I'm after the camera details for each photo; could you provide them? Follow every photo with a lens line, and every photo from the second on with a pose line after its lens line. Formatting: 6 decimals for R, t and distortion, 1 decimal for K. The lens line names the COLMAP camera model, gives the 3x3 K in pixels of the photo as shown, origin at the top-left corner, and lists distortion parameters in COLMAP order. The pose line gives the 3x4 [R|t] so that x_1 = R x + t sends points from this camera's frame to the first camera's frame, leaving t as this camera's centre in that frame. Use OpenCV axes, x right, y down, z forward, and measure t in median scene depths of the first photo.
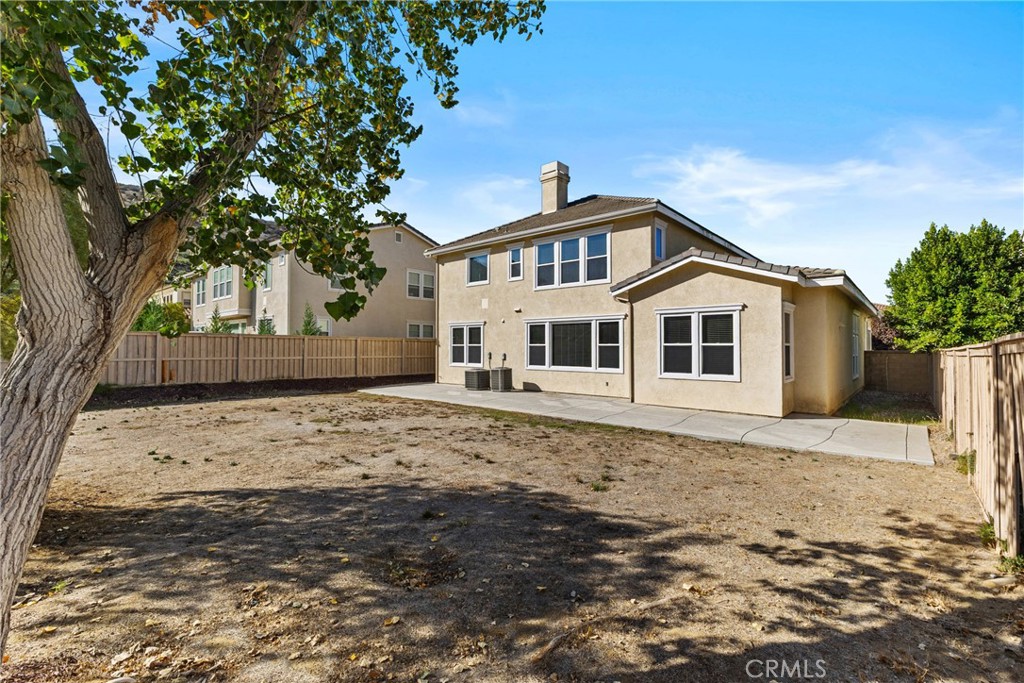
lens RADIAL K [[445.0, 0, 505.2], [0, 445.0, 342.4], [0, 0, 1]] dist [0.001704, 0.000050]
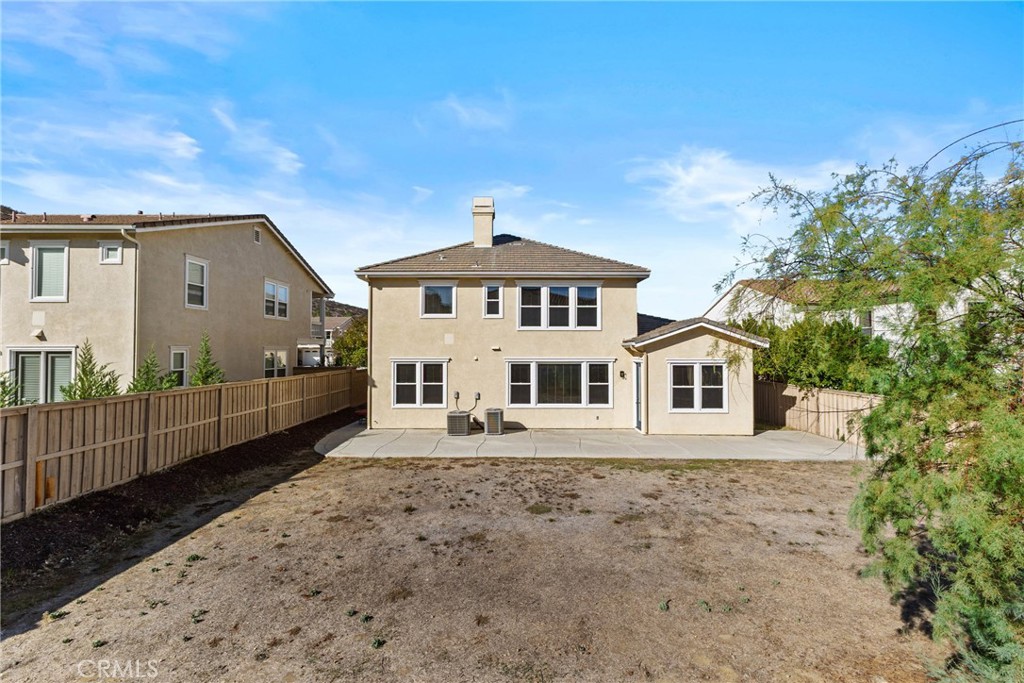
lens RADIAL K [[445.0, 0, 503.9], [0, 445.0, 338.0], [0, 0, 1]] dist [0.001704, 0.000050]
pose [[0.759600, 0.012102, 0.650278, -0.638353], [-0.003512, 0.999889, -0.014505, -0.086451], [-0.650381, 0.008734, 0.759558, 0.251813]]
